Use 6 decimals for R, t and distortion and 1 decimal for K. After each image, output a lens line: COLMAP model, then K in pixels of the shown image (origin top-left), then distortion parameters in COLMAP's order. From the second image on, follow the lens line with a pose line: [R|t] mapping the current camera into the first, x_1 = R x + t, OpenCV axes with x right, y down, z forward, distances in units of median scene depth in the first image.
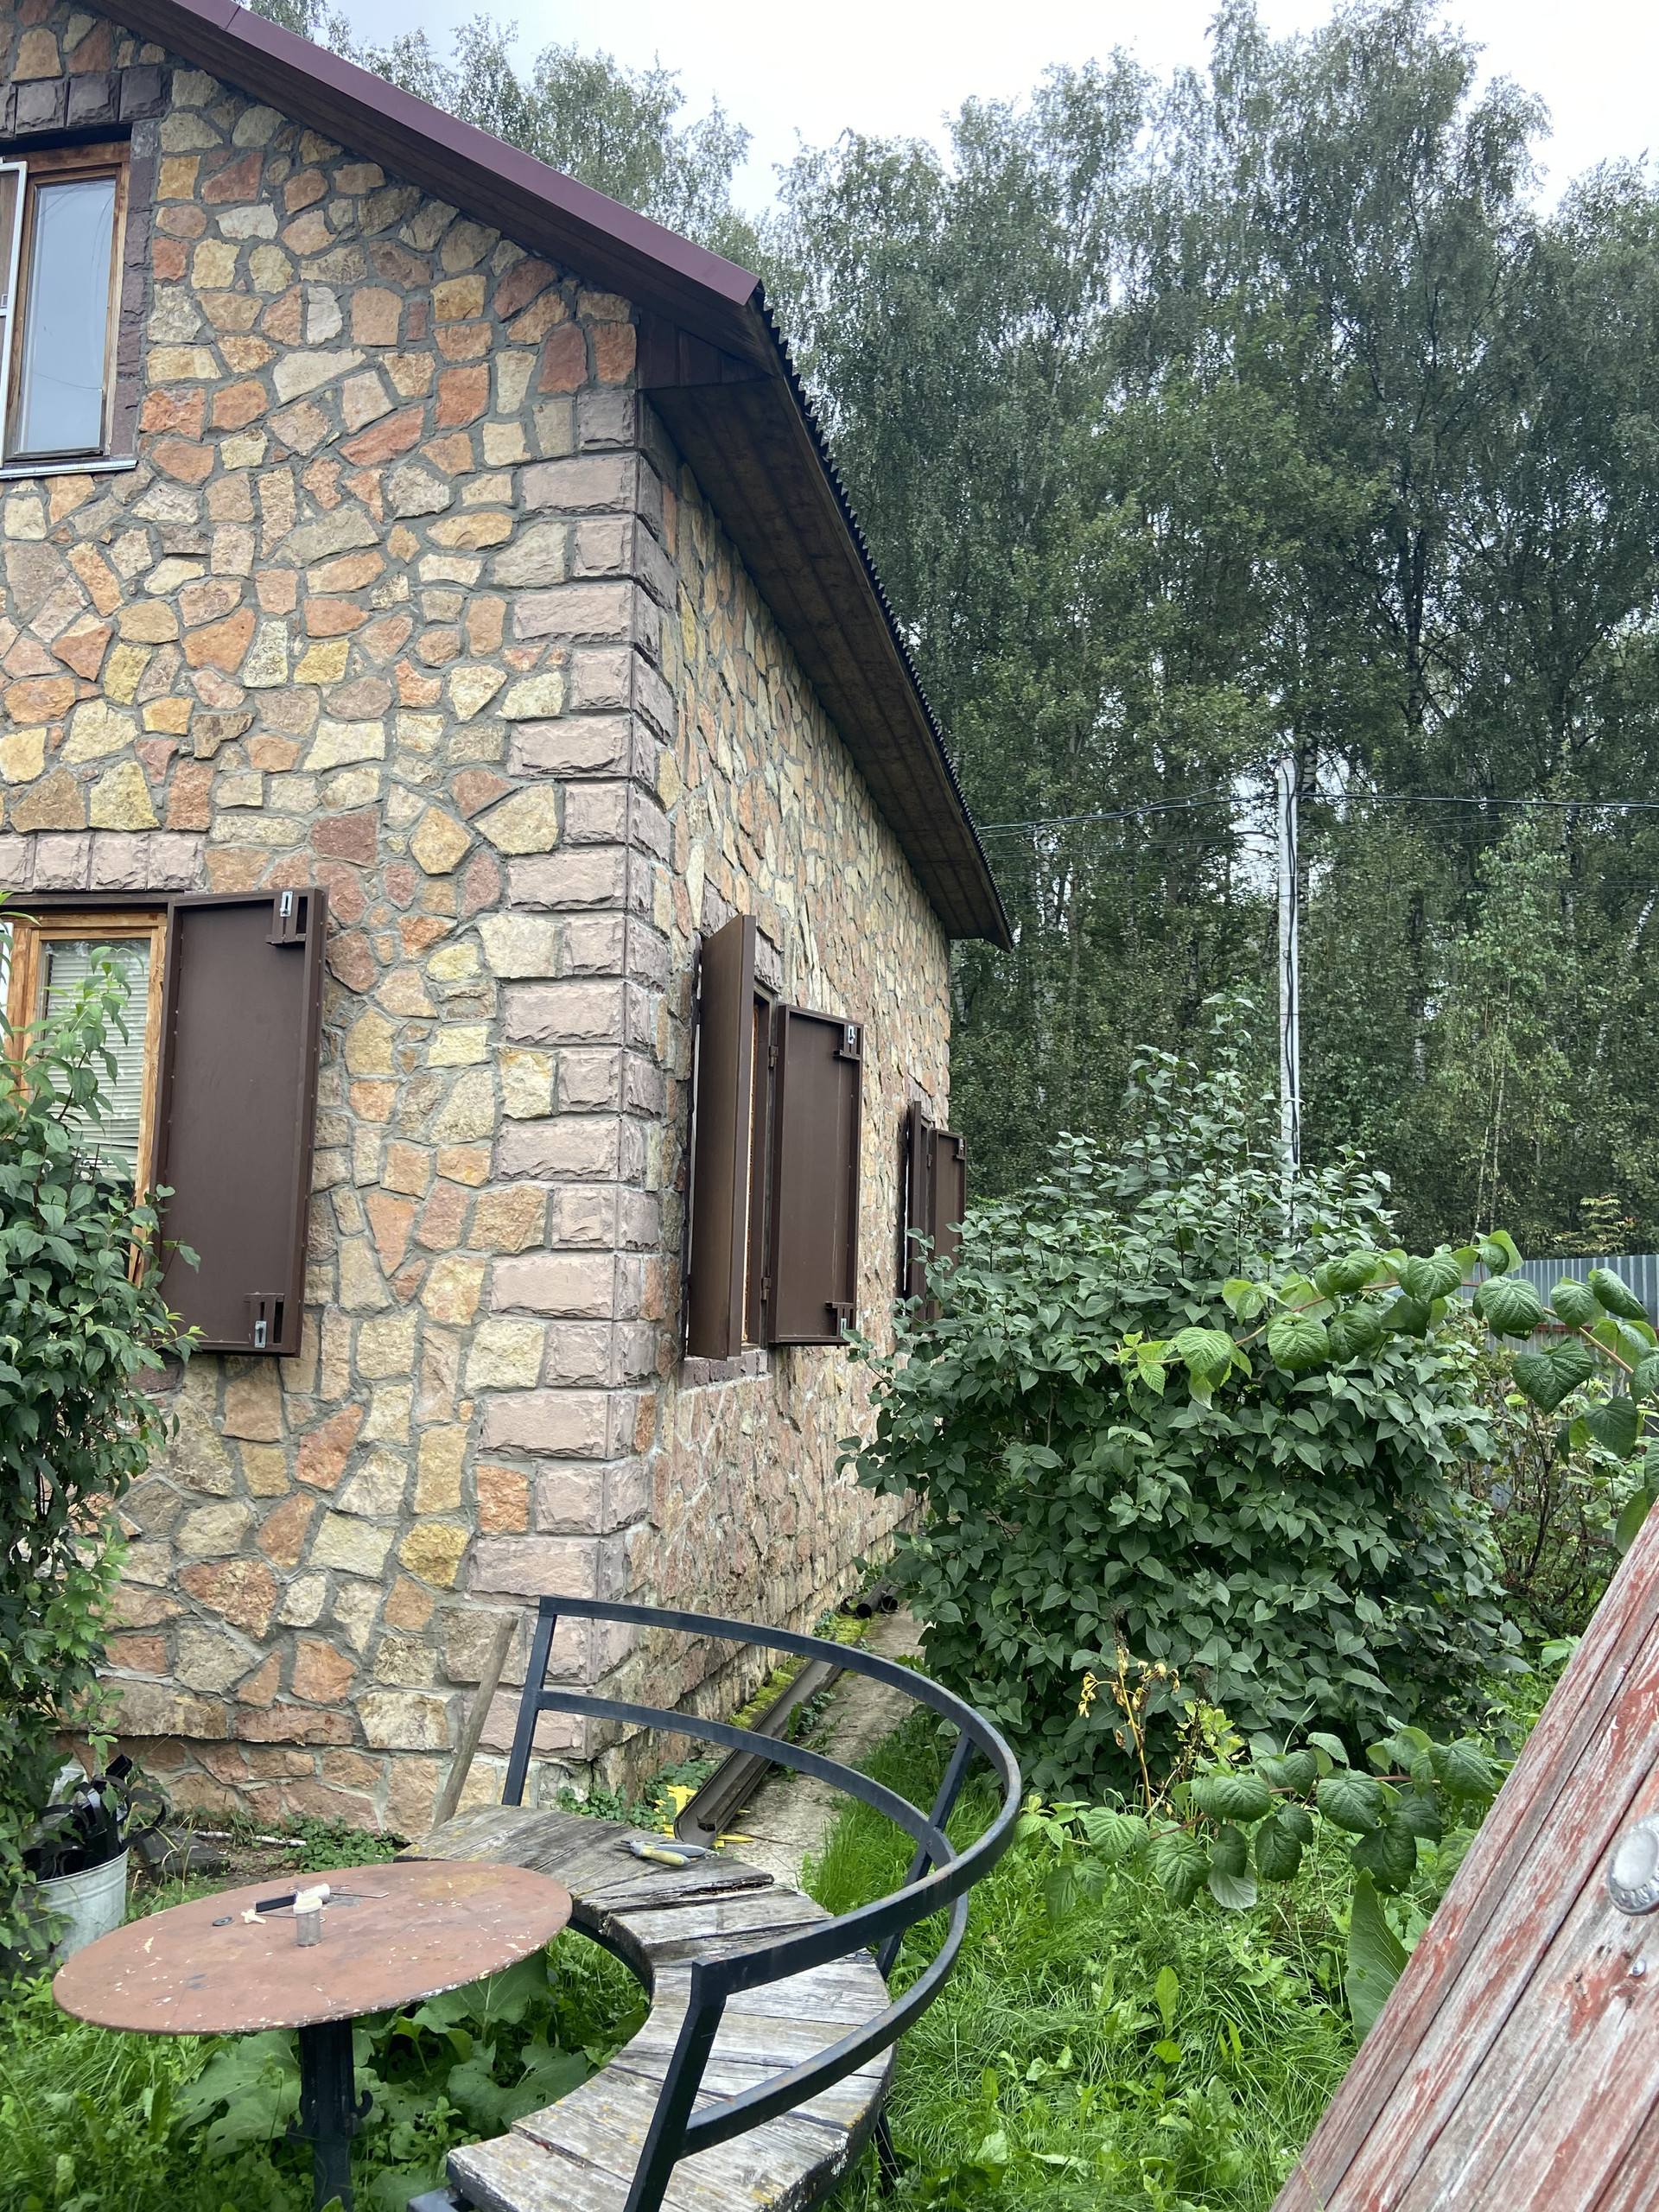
lens RADIAL K [[1806.2, 0, 825.6], [0, 1806.2, 1090.5], [0, 0, 1]] dist [0.121492, -0.168625]
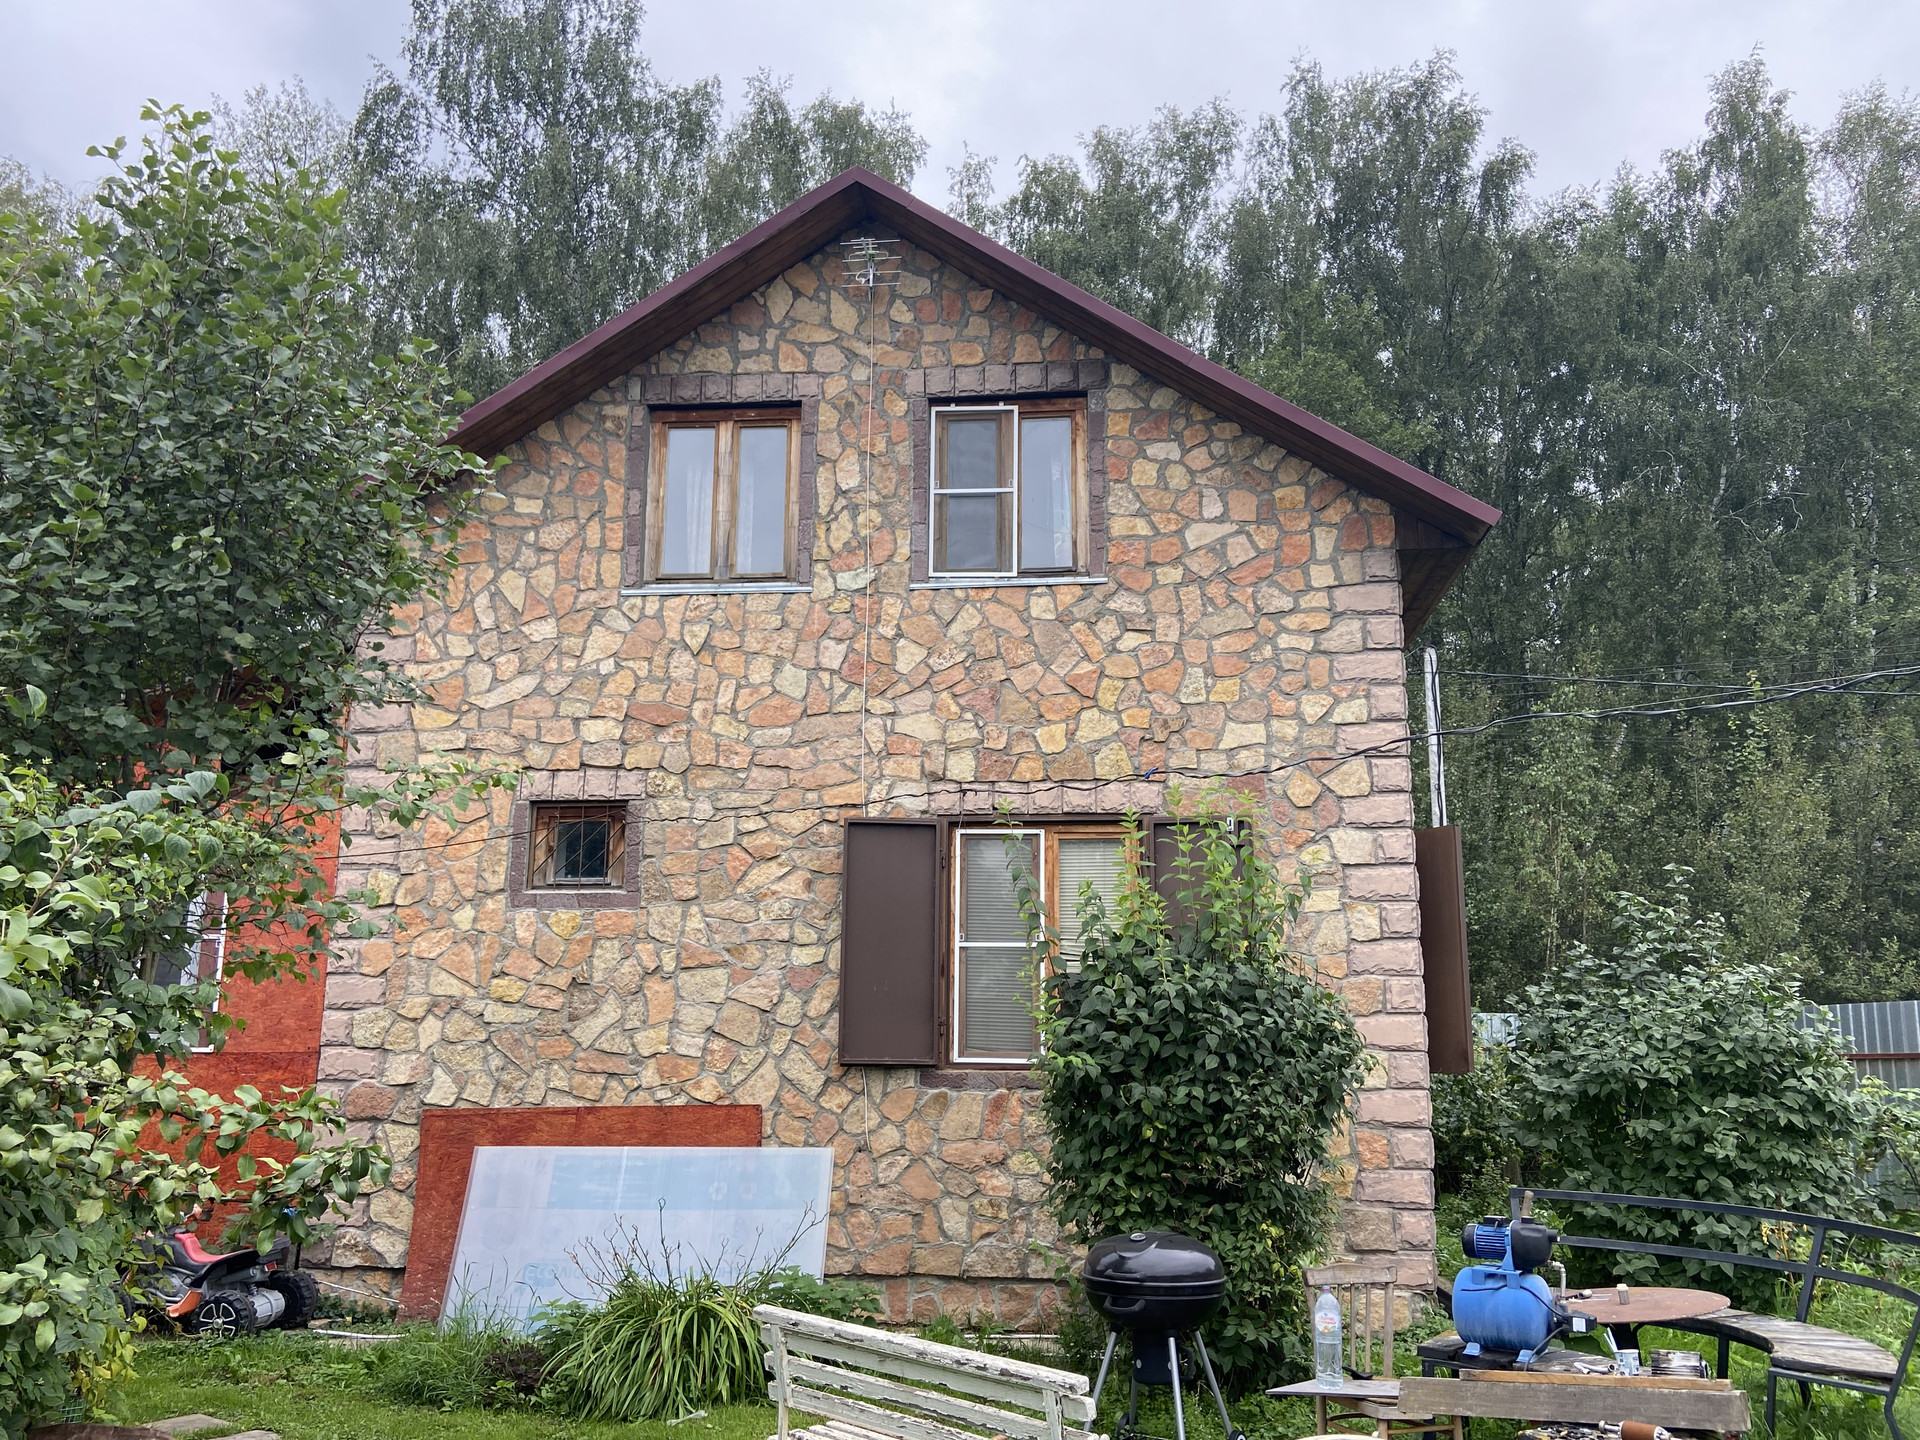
lens RADIAL K [[1567.7, 0, 966.8], [0, 1567.7, 728.6], [0, 0, 1]] dist [0.121492, -0.168625]
pose [[0.996397, 0.003836, 0.084722, -0.667542], [0.003238, 0.996527, -0.083212, -0.063568], [-0.084747, 0.083187, 0.992924, -0.553853]]
